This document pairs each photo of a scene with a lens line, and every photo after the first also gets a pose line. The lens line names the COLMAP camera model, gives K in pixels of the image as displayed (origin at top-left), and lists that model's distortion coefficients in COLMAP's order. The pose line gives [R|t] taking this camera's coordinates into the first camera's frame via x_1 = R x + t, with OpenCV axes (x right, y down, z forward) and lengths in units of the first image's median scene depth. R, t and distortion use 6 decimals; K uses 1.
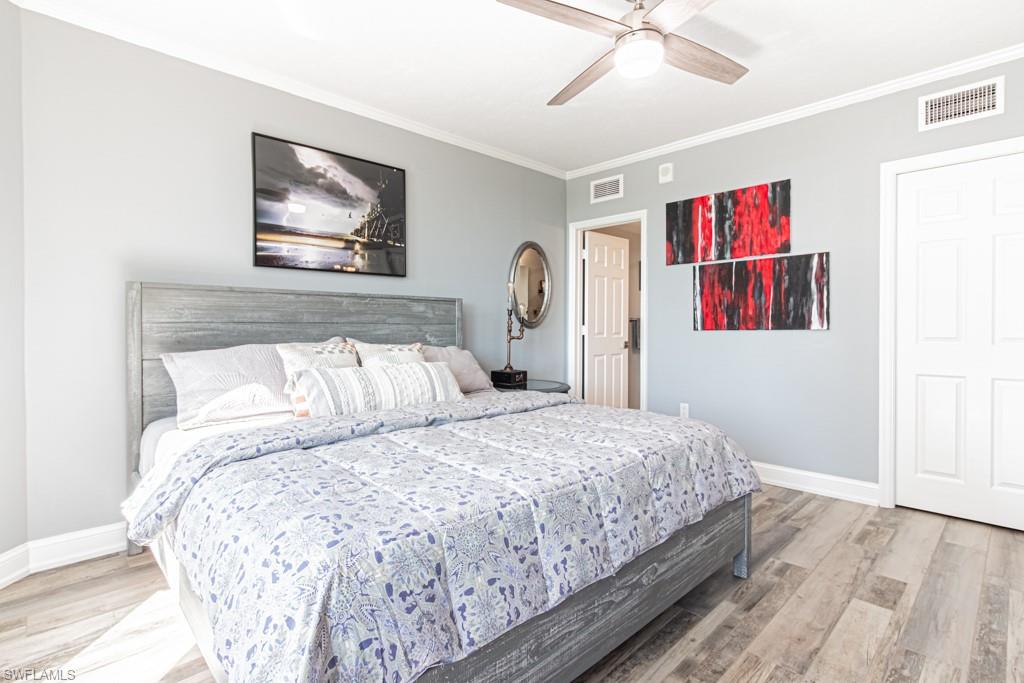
lens RADIAL K [[493.9, 0, 512.0], [0, 493.9, 341.5], [0, 0, 1]] dist [-0.001477, -0.000129]
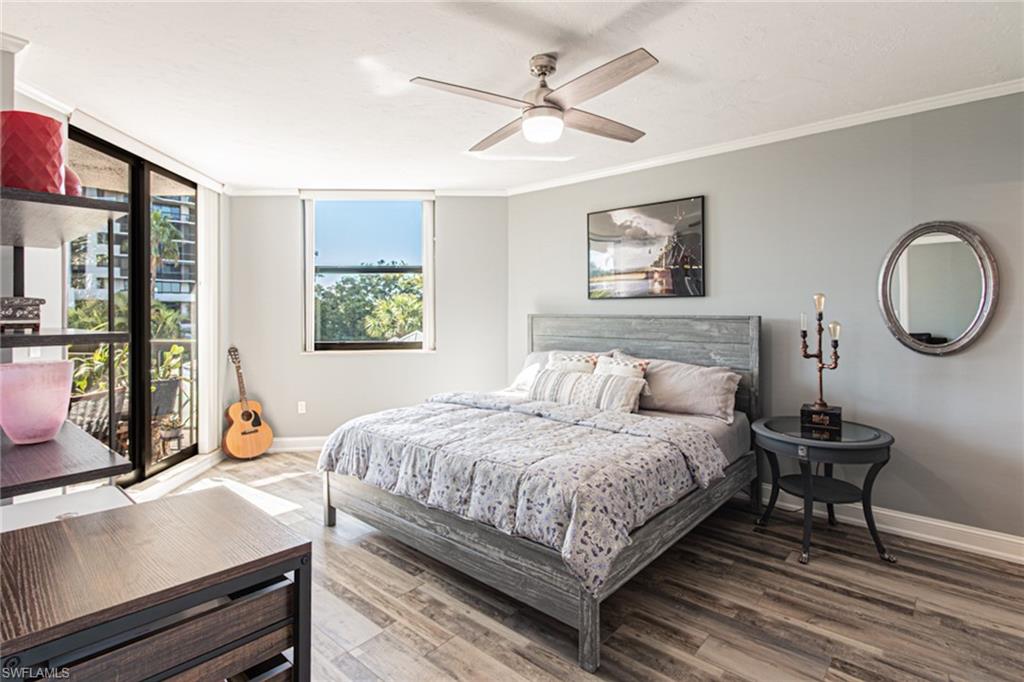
lens RADIAL K [[542.1, 0, 509.1], [0, 542.1, 311.7], [0, 0, 1]] dist [-0.001558, -0.000096]
pose [[0.060746, 0.008037, -0.998121, 1.007946], [-0.027015, 0.999614, 0.006405, -0.104008], [0.997788, 0.026576, 0.060940, 0.571343]]
